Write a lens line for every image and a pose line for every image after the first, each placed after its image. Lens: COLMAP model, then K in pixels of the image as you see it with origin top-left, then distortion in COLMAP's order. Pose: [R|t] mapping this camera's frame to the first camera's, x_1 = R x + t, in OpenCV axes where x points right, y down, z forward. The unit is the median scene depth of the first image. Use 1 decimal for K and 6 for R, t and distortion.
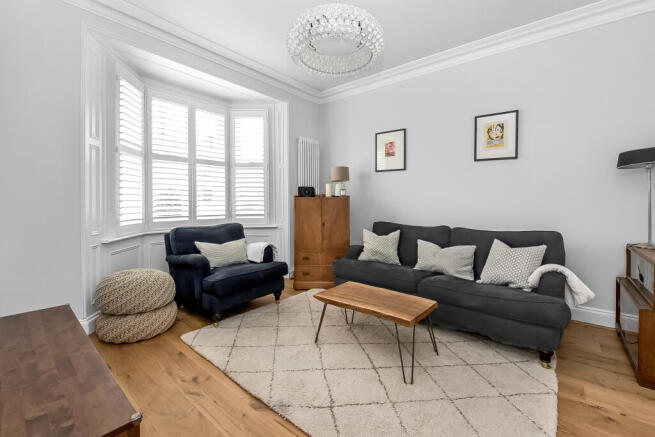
lens RADIAL K [[280.3, 0, 327.7], [0, 280.3, 204.4], [0, 0, 1]] dist [0.000114, -0.000135]
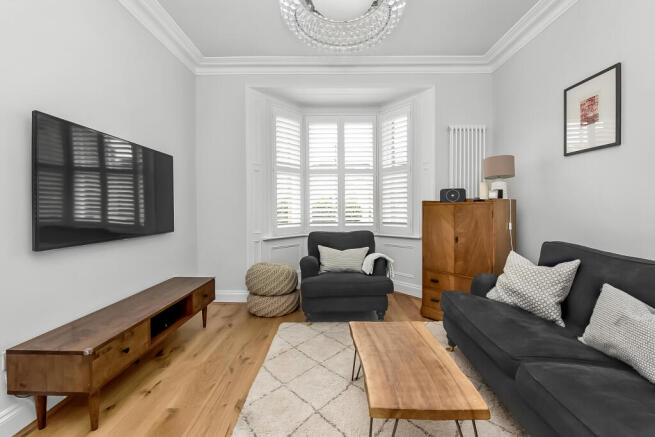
lens RADIAL K [[280.7, 0, 327.5], [0, 280.7, 214.5], [0, 0, 1]] dist [0.019073, -0.017990]
pose [[0.628908, 0.009147, -0.777426, 0.356862], [-0.001417, 0.999943, 0.010619, -0.000550], [0.777478, -0.005577, 0.628885, 0.281230]]
